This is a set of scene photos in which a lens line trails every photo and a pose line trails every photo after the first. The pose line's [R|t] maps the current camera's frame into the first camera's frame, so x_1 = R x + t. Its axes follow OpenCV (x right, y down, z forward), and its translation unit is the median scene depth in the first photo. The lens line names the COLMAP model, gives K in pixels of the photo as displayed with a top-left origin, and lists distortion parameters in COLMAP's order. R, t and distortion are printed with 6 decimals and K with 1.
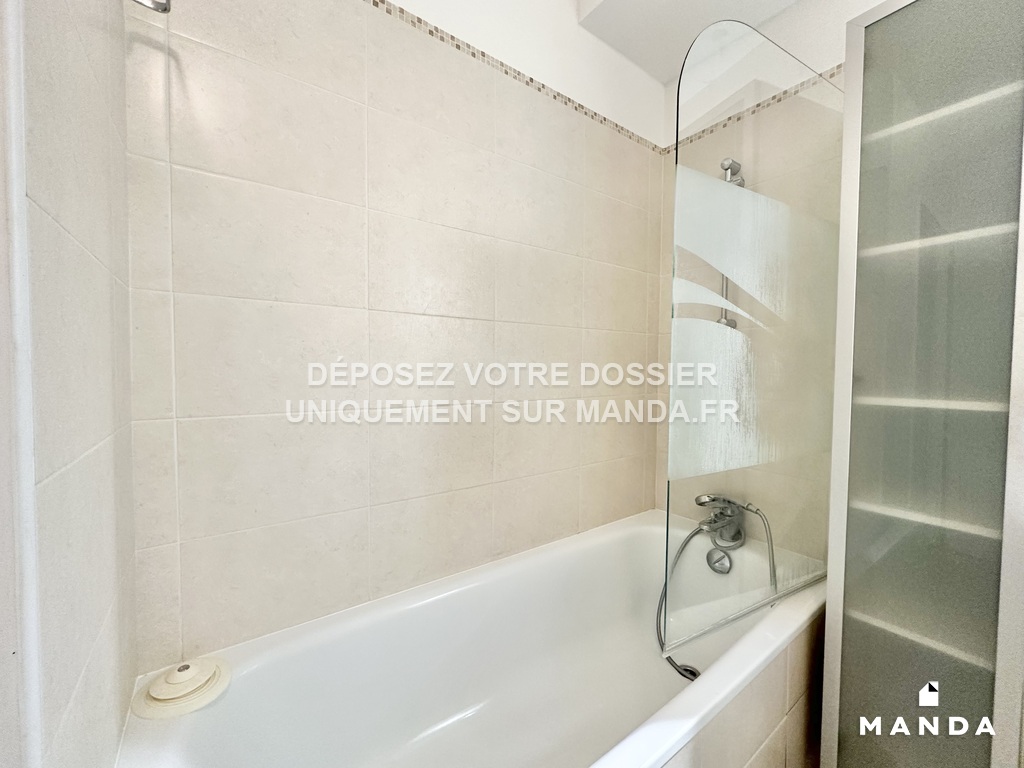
lens RADIAL K [[407.8, 0, 511.2], [0, 407.8, 382.9], [0, 0, 1]] dist [-0.000544, 0.000122]
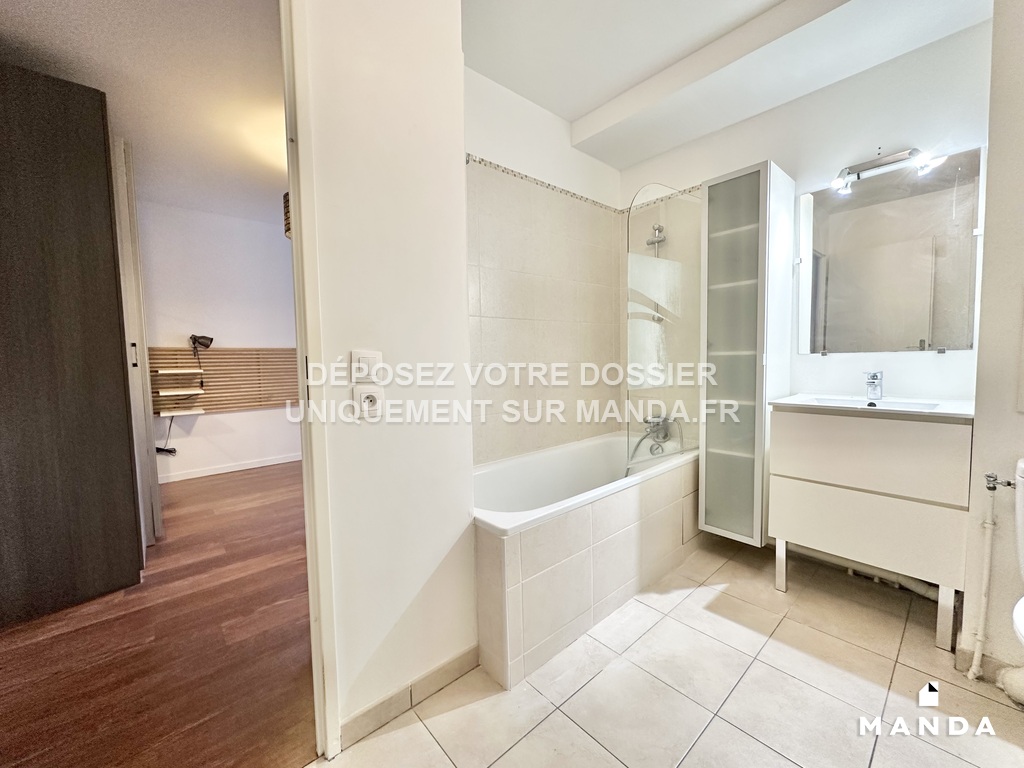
lens RADIAL K [[407.8, 0, 511.2], [0, 407.8, 382.9], [0, 0, 1]] dist [-0.000544, 0.000122]
pose [[0.995058, -0.035908, 0.092572, -0.294026], [0.032909, 0.998890, 0.033715, 0.060307], [-0.093680, -0.030502, 0.995135, -0.749516]]
